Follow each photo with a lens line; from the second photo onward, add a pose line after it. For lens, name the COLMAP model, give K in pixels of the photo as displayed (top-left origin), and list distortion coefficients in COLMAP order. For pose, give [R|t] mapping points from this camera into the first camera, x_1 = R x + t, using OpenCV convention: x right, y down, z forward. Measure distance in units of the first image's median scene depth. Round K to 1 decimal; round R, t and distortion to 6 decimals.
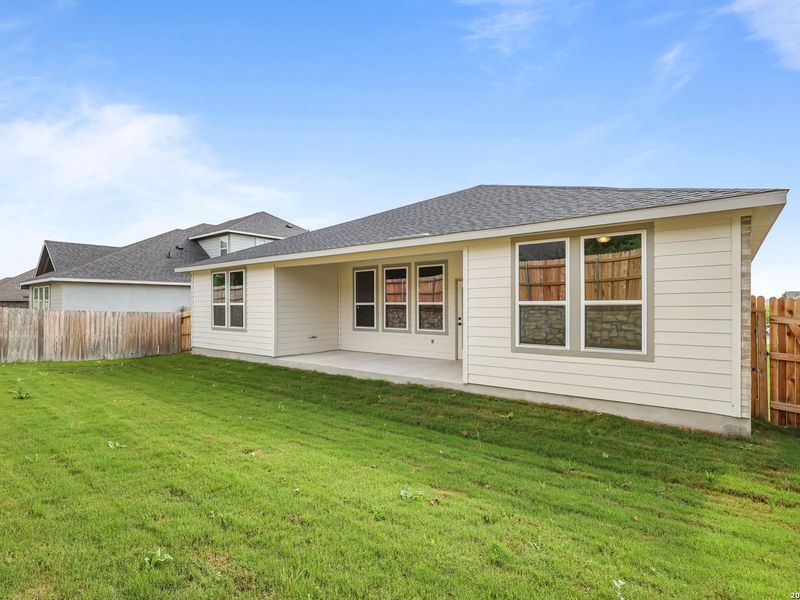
lens RADIAL K [[438.1, 0, 400.0], [0, 438.1, 300.9], [0, 0, 1]] dist [0.000785, -0.000171]
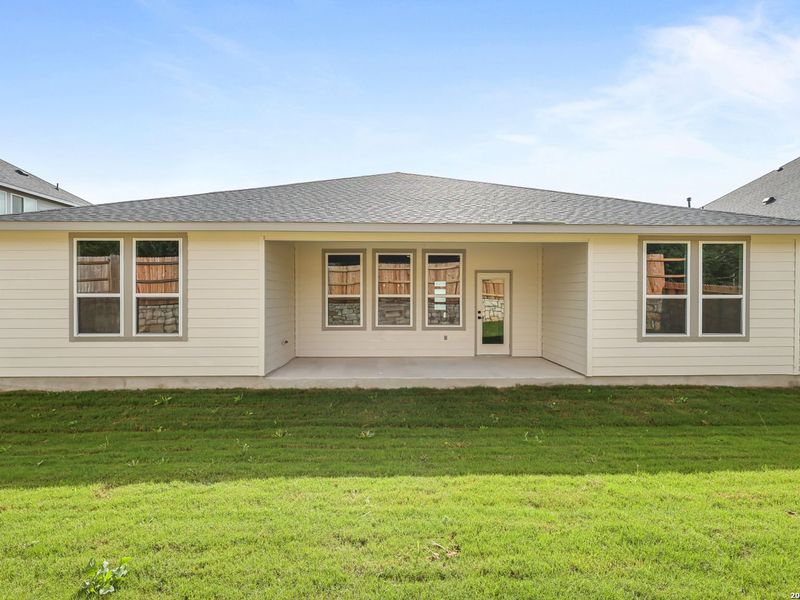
lens RADIAL K [[418.2, 0, 400.0], [0, 418.2, 301.7], [0, 0, 1]] dist [-0.001435, 0.000294]
pose [[0.743763, -0.001624, 0.668441, -0.584233], [-0.010460, 0.999846, 0.014067, 0.006449], [-0.668361, -0.017454, 0.743632, 0.423881]]
